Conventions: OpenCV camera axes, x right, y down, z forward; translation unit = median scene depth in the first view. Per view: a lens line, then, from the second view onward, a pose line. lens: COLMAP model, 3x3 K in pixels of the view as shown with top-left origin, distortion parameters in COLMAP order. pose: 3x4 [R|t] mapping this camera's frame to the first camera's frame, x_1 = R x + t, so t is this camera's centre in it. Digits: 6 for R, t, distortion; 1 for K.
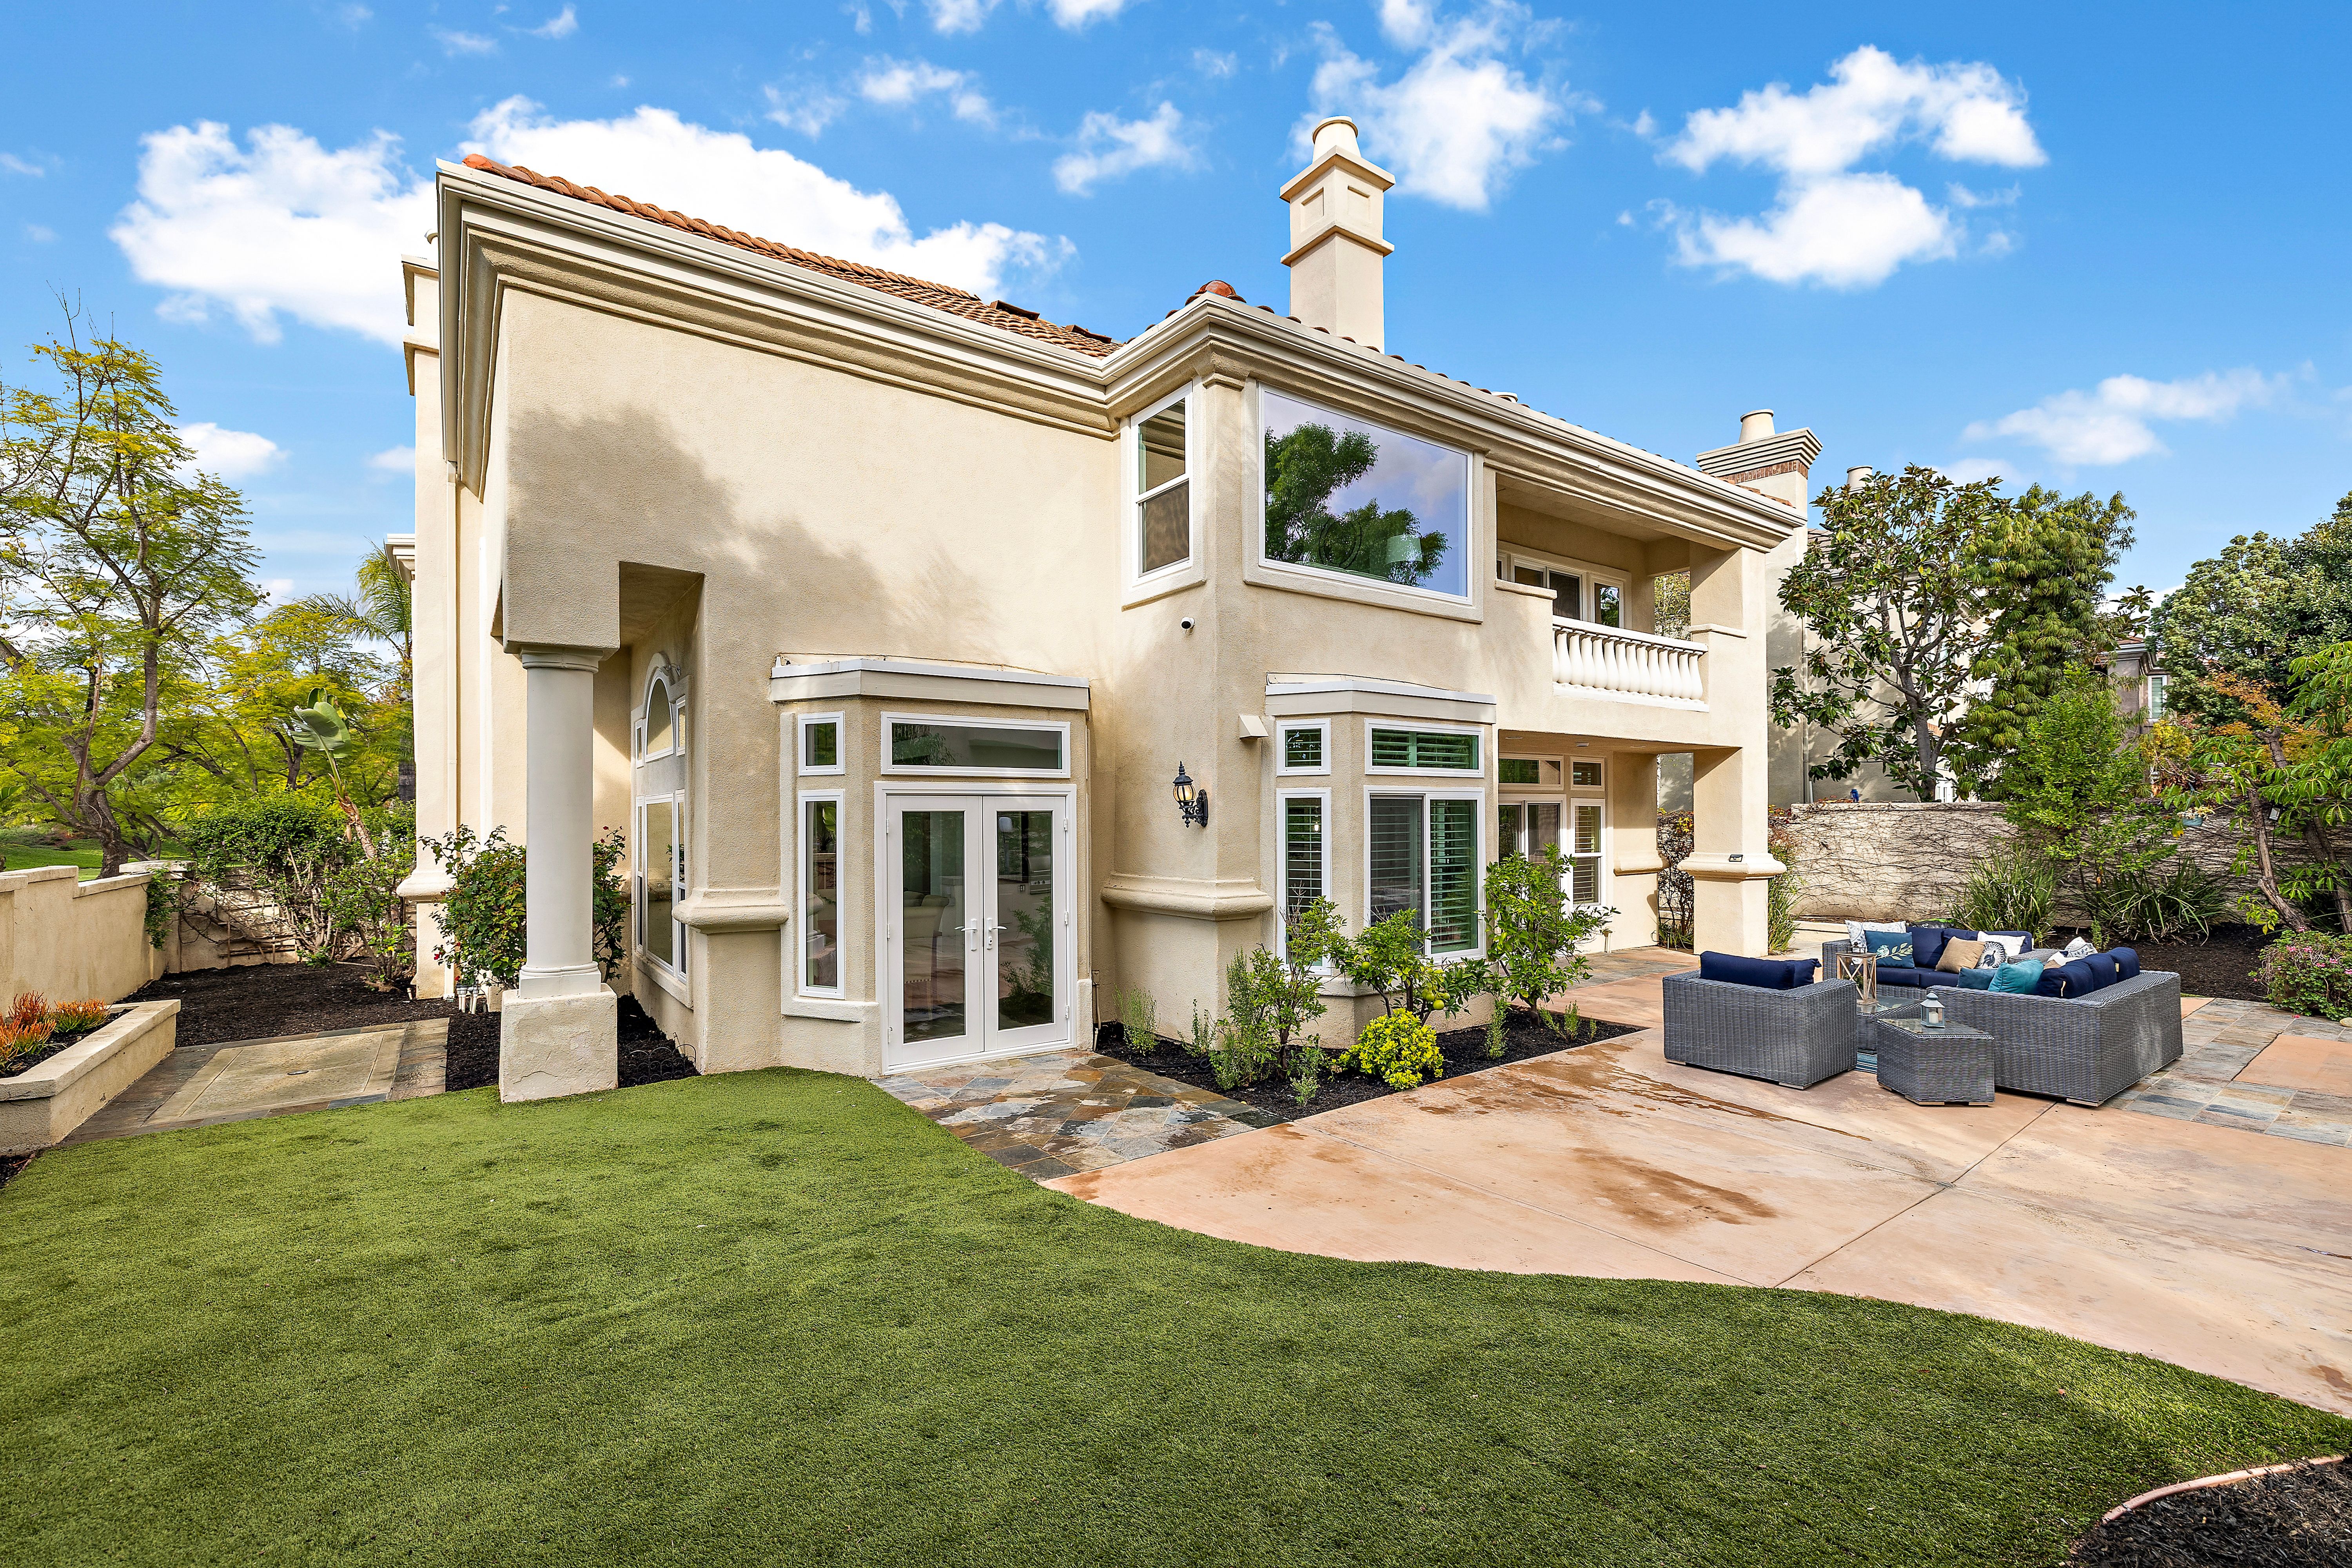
lens RADIAL K [[1016.6, 0, 1172.9], [0, 1016.6, 818.7], [0, 0, 1]] dist [-0.001254, -0.000248]
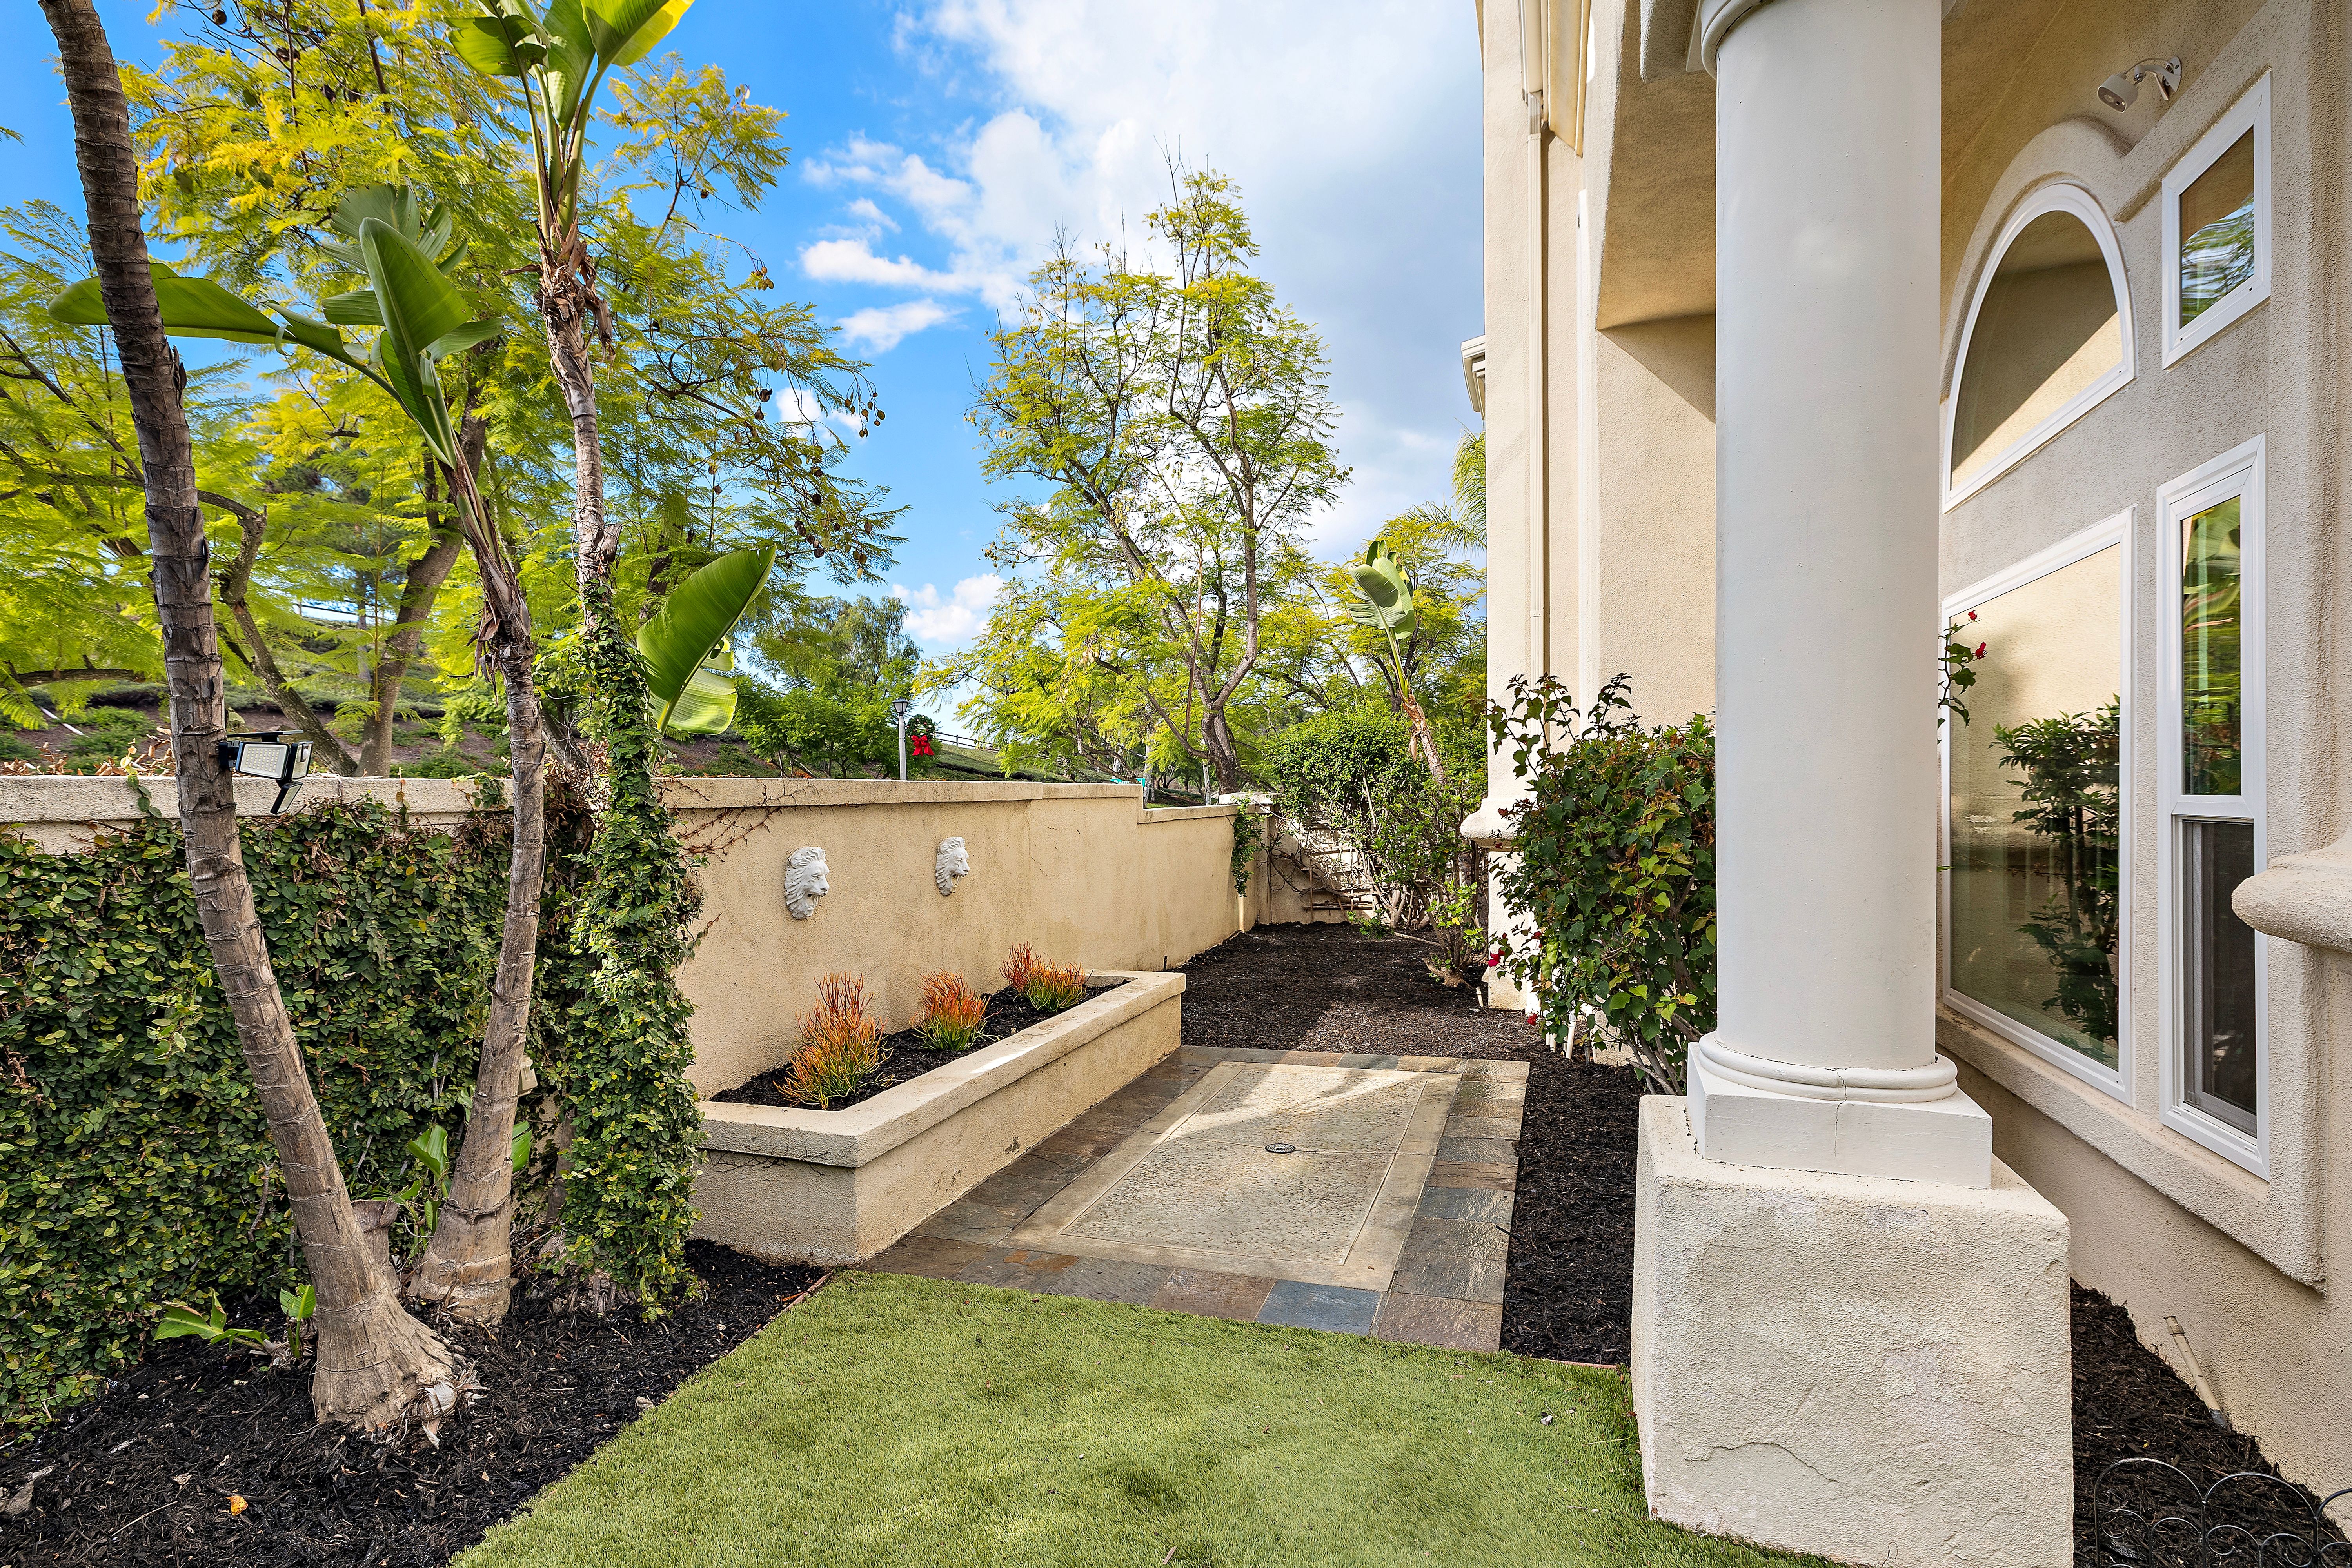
lens RADIAL K [[1159.4, 0, 1176.0], [0, 1159.4, 784.0], [0, 0, 1]] dist [-0.002196, -0.000264]
pose [[0.595620, -0.003982, -0.803257, -0.276350], [0.002494, 0.999992, -0.003108, 0.041958], [0.803263, -0.000152, 0.595625, 0.404490]]
